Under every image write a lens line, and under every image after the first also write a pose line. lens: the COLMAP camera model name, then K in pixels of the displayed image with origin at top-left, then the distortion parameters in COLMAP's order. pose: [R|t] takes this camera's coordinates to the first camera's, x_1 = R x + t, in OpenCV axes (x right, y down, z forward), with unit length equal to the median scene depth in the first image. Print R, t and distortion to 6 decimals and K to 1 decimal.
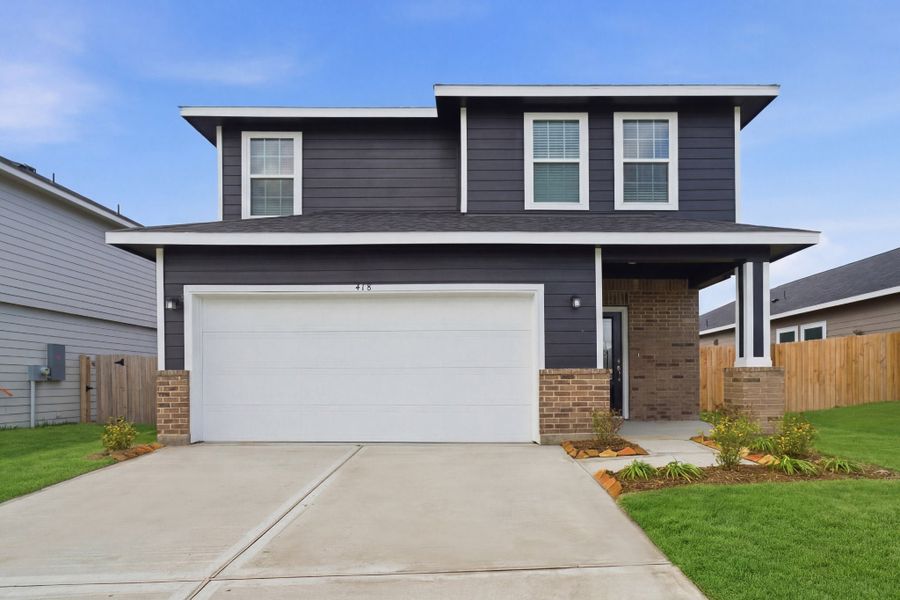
lens RADIAL K [[465.8, 0, 475.3], [0, 465.8, 385.6], [0, 0, 1]] dist [0.000519, 0.000227]
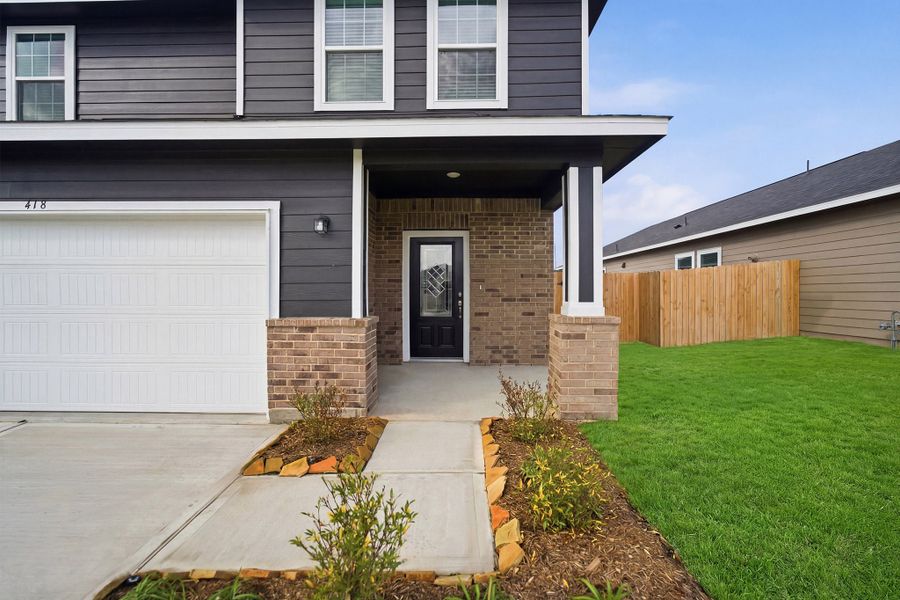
lens RADIAL K [[381.3, 0, 450.6], [0, 381.3, 296.3], [0, 0, 1]] dist [-0.001515, -0.000123]
pose [[0.999225, 0.007456, -0.038652, 0.368606], [-0.007123, 0.999936, 0.008746, -0.064264], [0.038715, -0.008464, 0.999214, 0.349228]]
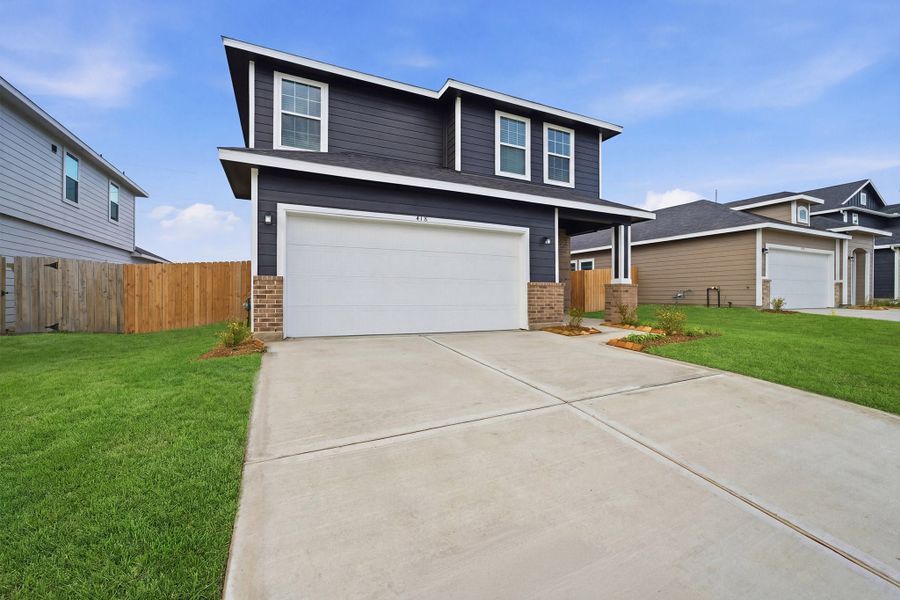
lens RADIAL K [[369.2, 0, 452.4], [0, 369.2, 295.0], [0, 0, 1]] dist [-0.000874, -0.000024]
pose [[0.910008, 0.008451, 0.414505, -0.504220], [-0.006354, 0.999959, -0.006436, 0.014300], [-0.414542, 0.003223, 0.910024, -0.015823]]
